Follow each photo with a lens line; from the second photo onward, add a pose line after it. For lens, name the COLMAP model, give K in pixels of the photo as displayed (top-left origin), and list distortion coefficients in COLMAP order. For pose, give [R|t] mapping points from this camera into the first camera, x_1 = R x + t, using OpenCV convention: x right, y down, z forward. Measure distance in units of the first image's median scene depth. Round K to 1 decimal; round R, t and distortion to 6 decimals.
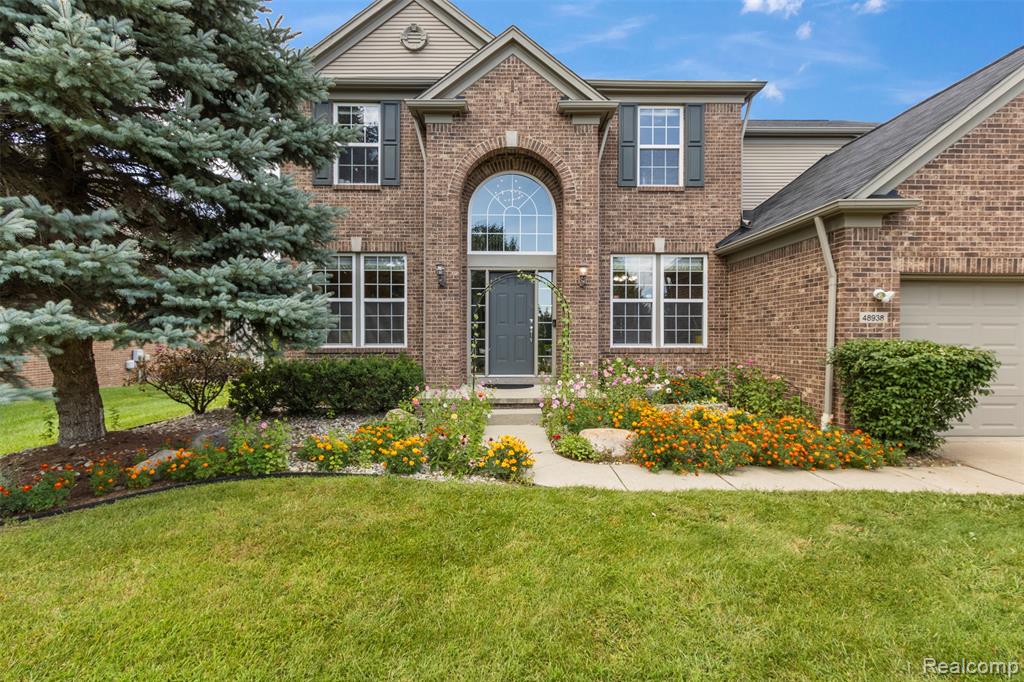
lens RADIAL K [[477.0, 0, 521.3], [0, 477.0, 342.6], [0, 0, 1]] dist [-0.001538, -0.000243]
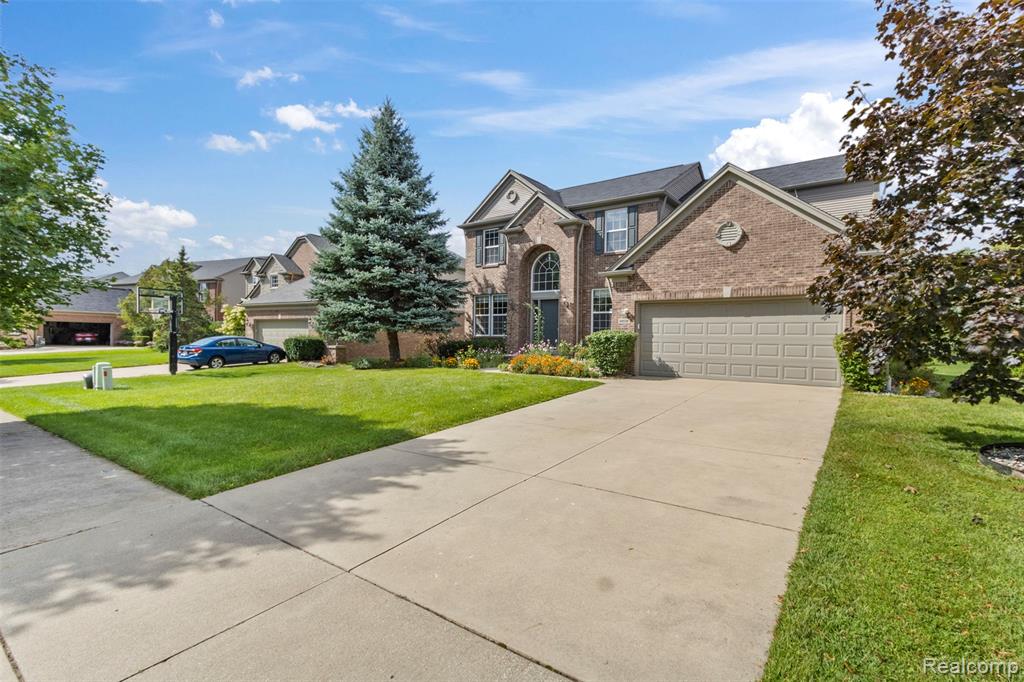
lens RADIAL K [[465.7, 0, 512.0], [0, 465.7, 341.0], [0, 0, 1]] dist [0.000085, 0.000098]
pose [[0.802228, 0.012847, -0.596880, 1.070657], [-0.017764, 0.999839, -0.002355, 0.037633], [0.596754, 0.012493, 0.802327, -0.720221]]
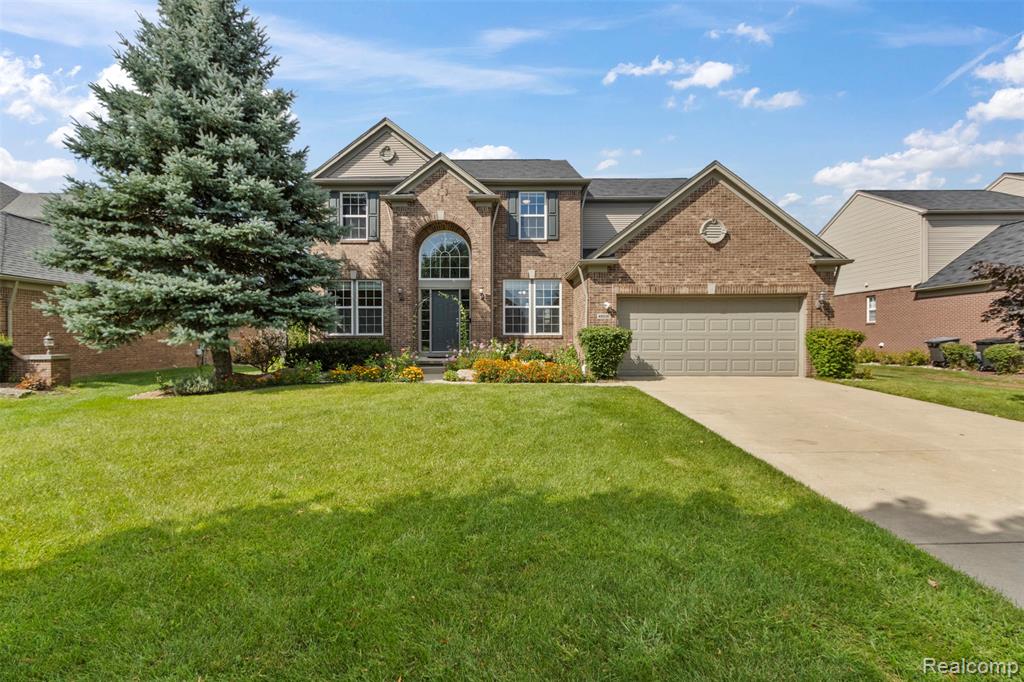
lens RADIAL K [[465.7, 0, 512.0], [0, 465.7, 341.0], [0, 0, 1]] dist [0.000085, 0.000098]
pose [[0.999762, -0.001801, -0.021742, 0.255375], [0.001668, 0.999980, -0.006135, 0.042092], [0.021752, 0.006097, 0.999745, -0.648644]]
